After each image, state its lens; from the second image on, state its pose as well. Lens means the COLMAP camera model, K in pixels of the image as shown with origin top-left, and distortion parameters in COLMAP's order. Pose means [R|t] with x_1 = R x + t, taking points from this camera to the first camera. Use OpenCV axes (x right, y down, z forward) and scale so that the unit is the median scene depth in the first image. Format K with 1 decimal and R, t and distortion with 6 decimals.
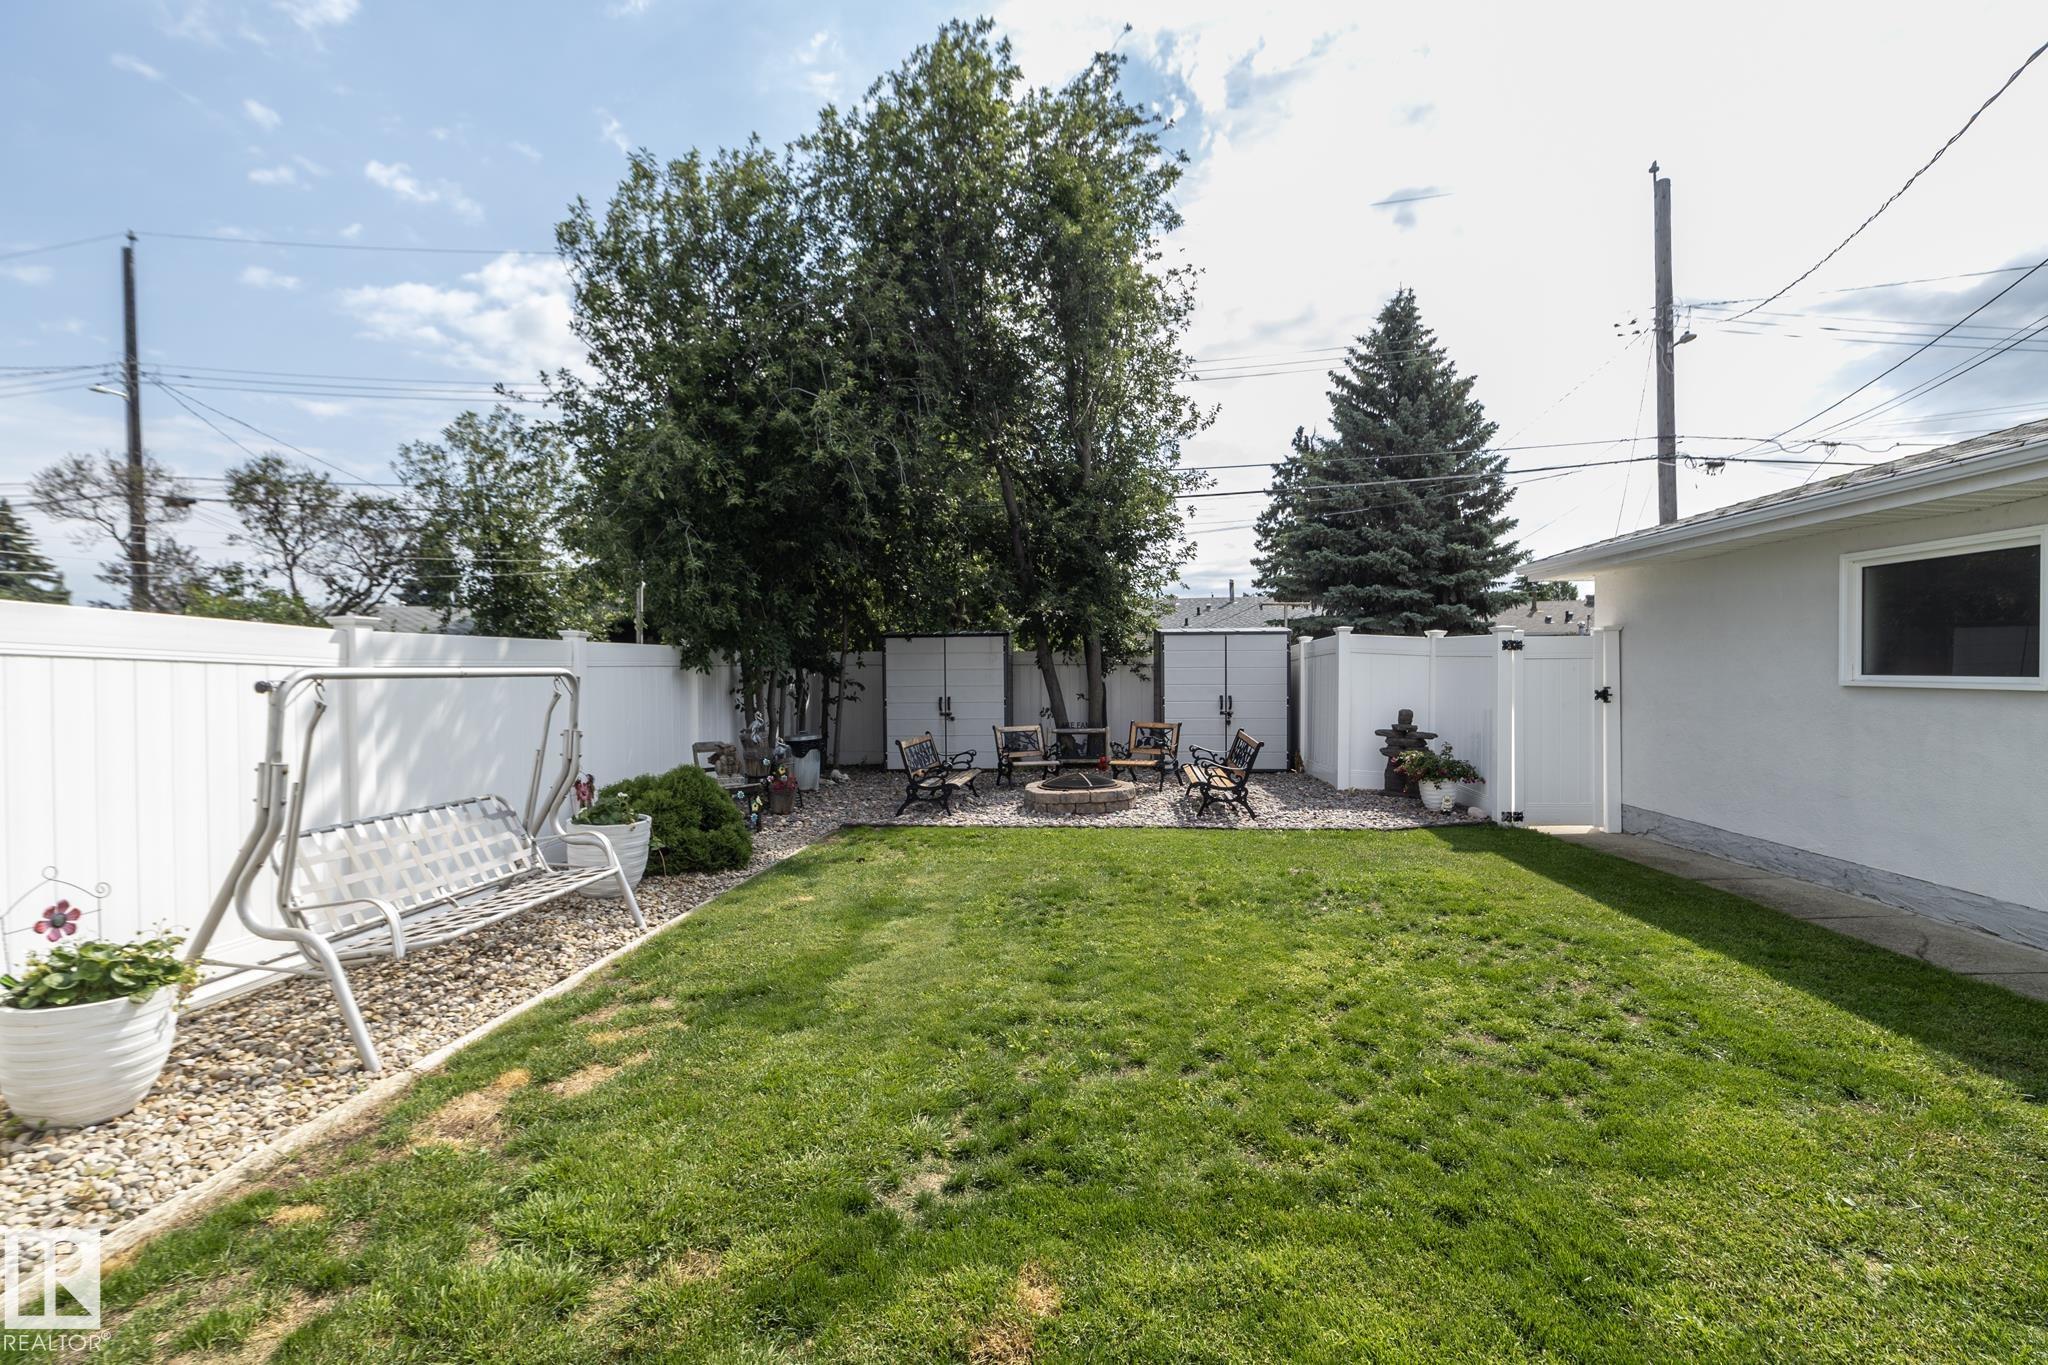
lens RADIAL K [[869.7, 0, 1025.3], [0, 869.7, 679.8], [0, 0, 1]] dist [-0.001719, 0.000112]
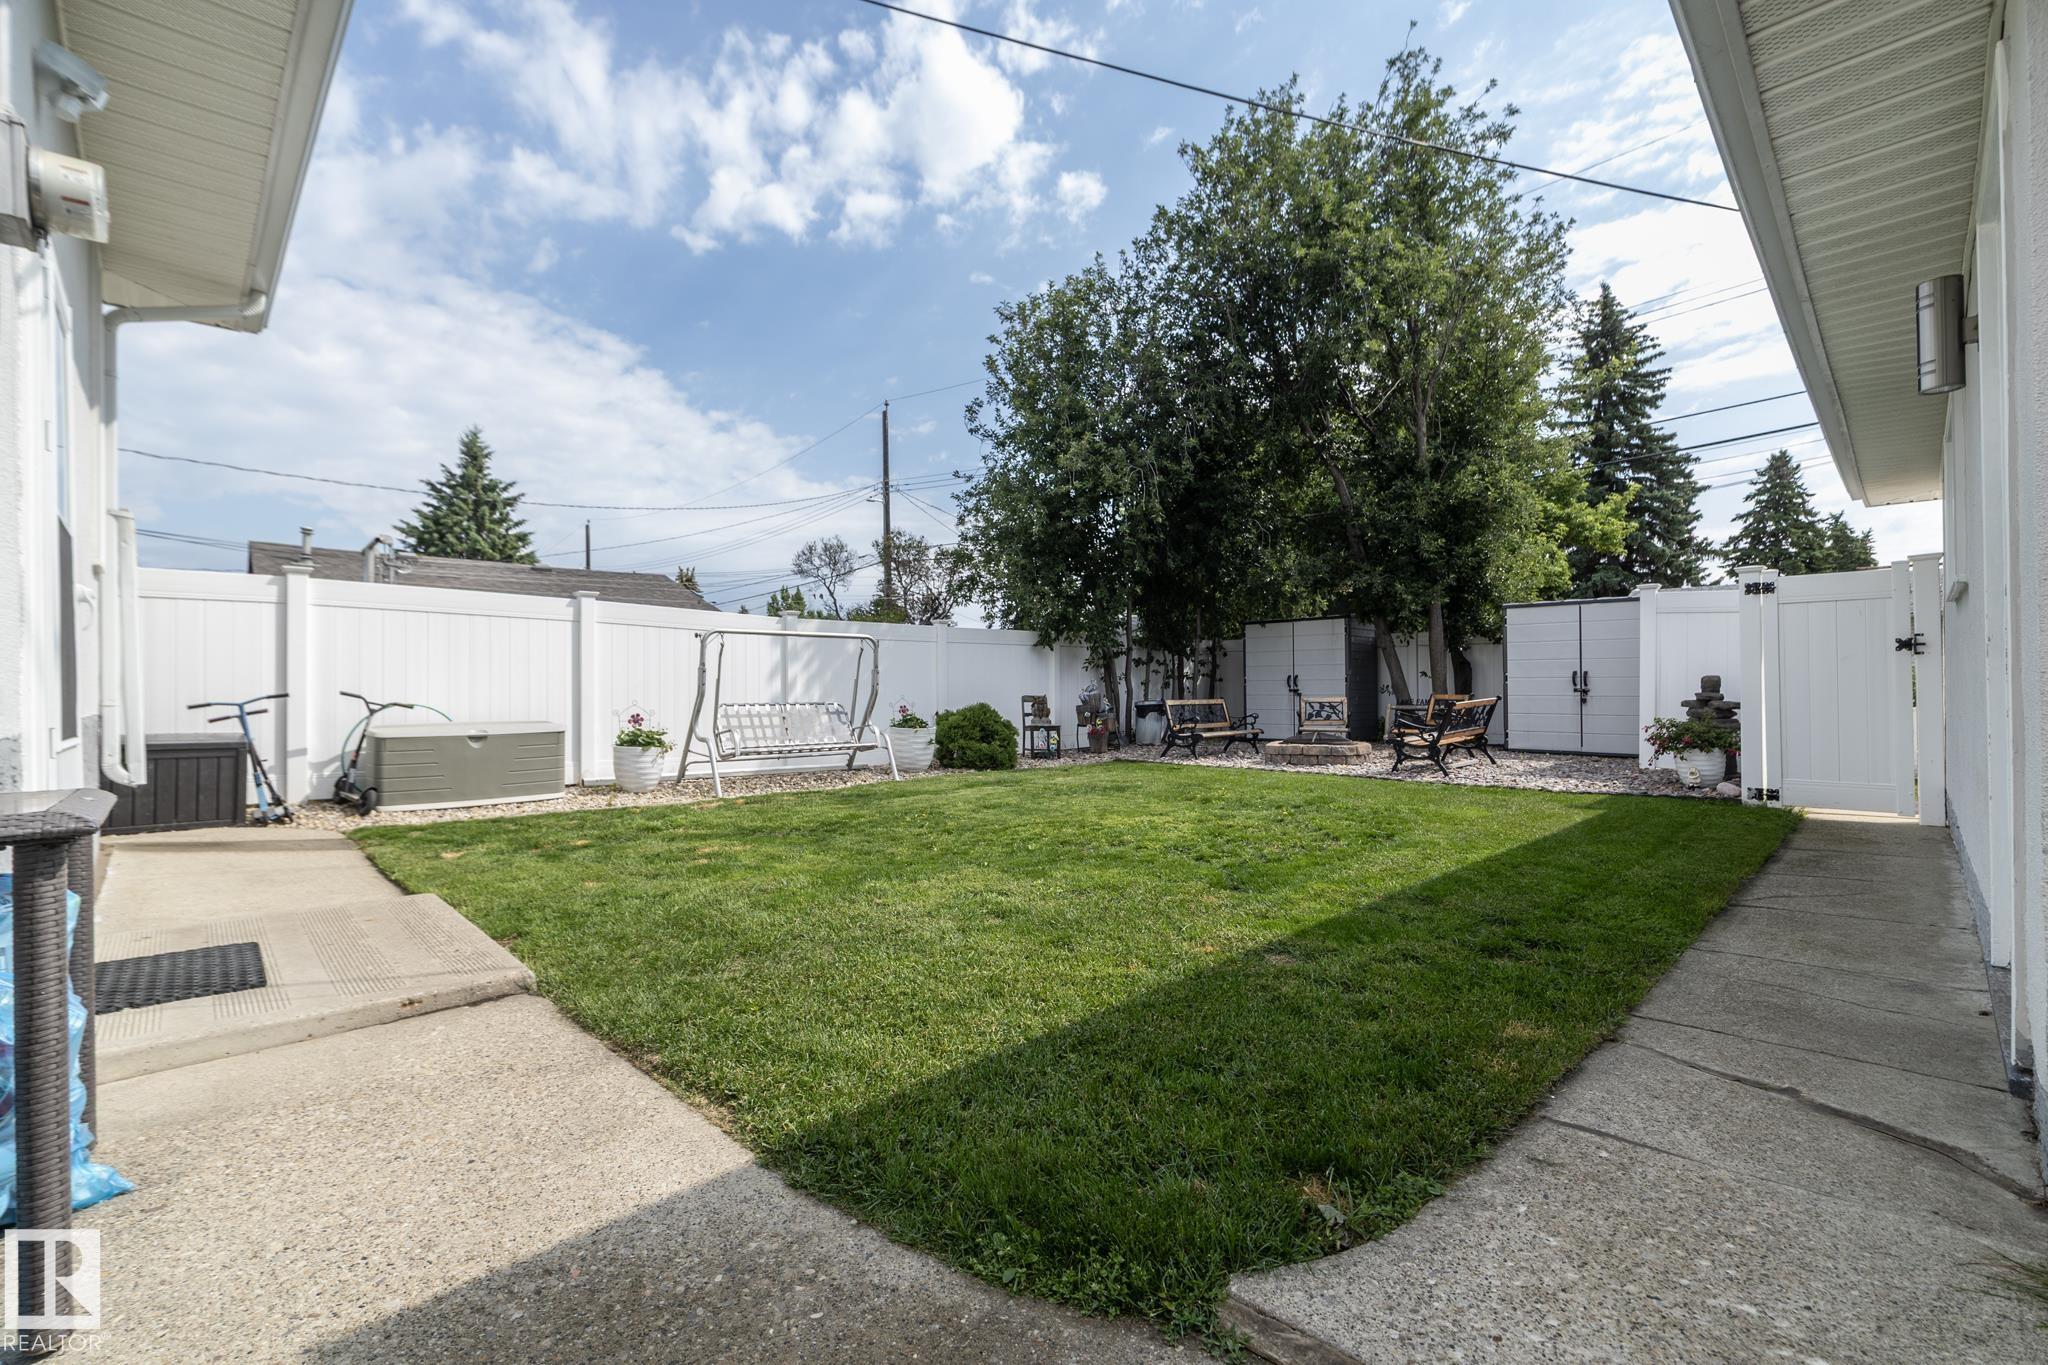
lens RADIAL K [[859.5, 0, 1042.5], [0, 859.5, 675.5], [0, 0, 1]] dist [0.013479, 0.000031]
pose [[0.761523, -0.005396, -0.648115, 0.448324], [-0.007601, 0.999822, -0.017255, 0.049413], [0.648093, 0.018066, 0.761347, -0.063290]]
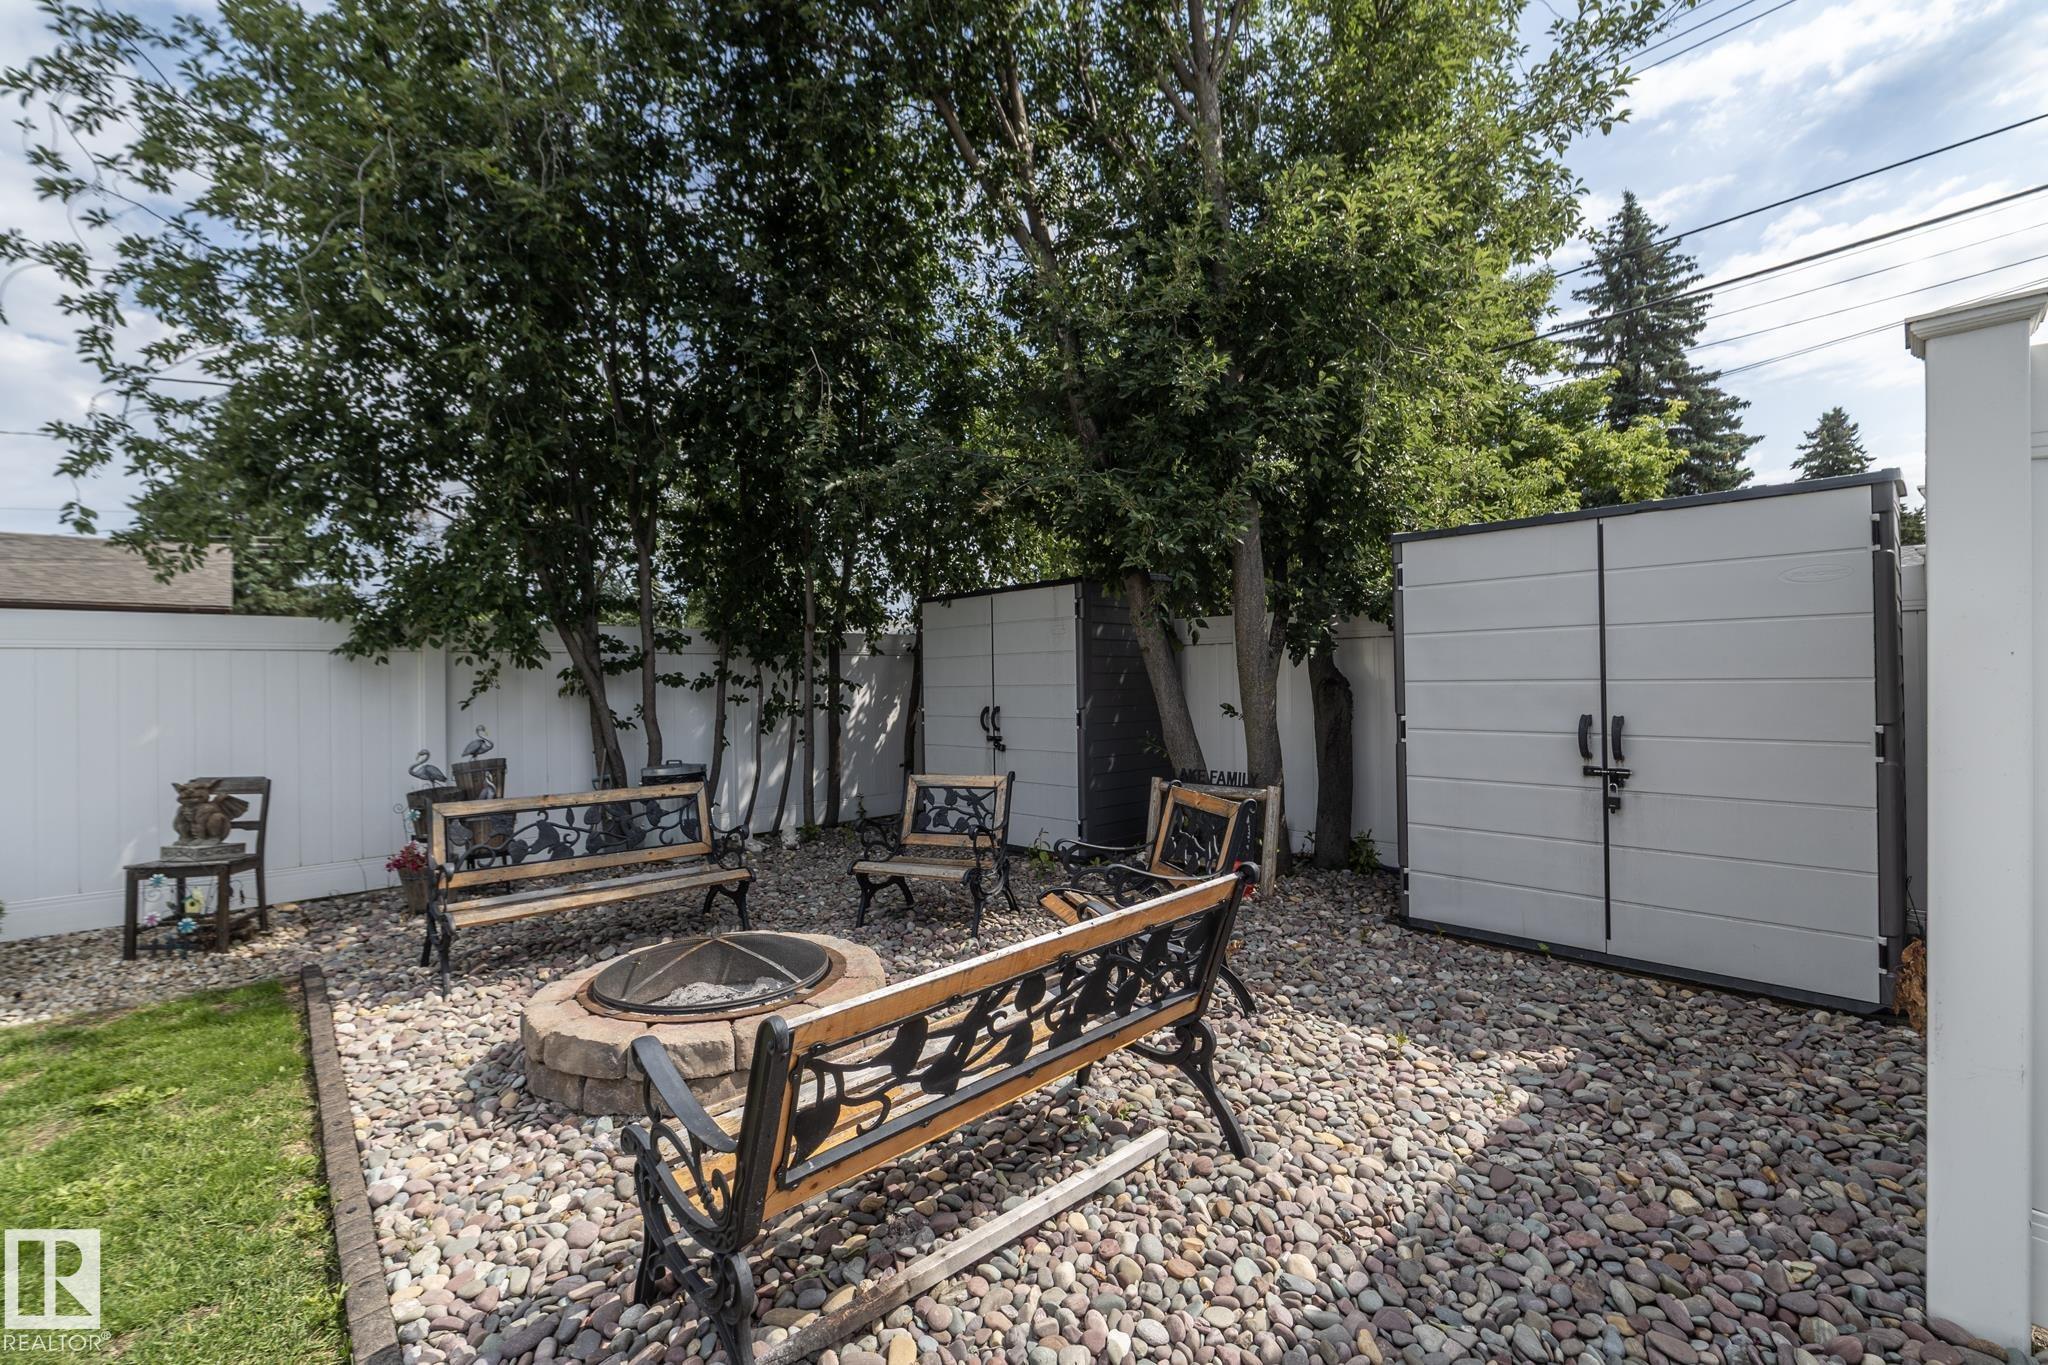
lens RADIAL K [[869.7, 0, 1025.3], [0, 869.7, 679.8], [0, 0, 1]] dist [-0.001719, 0.000112]
pose [[0.743177, -0.005167, -0.669075, 0.329359], [-0.000731, 0.999963, -0.008534, 0.009318], [0.669095, 0.006832, 0.743146, 0.728603]]
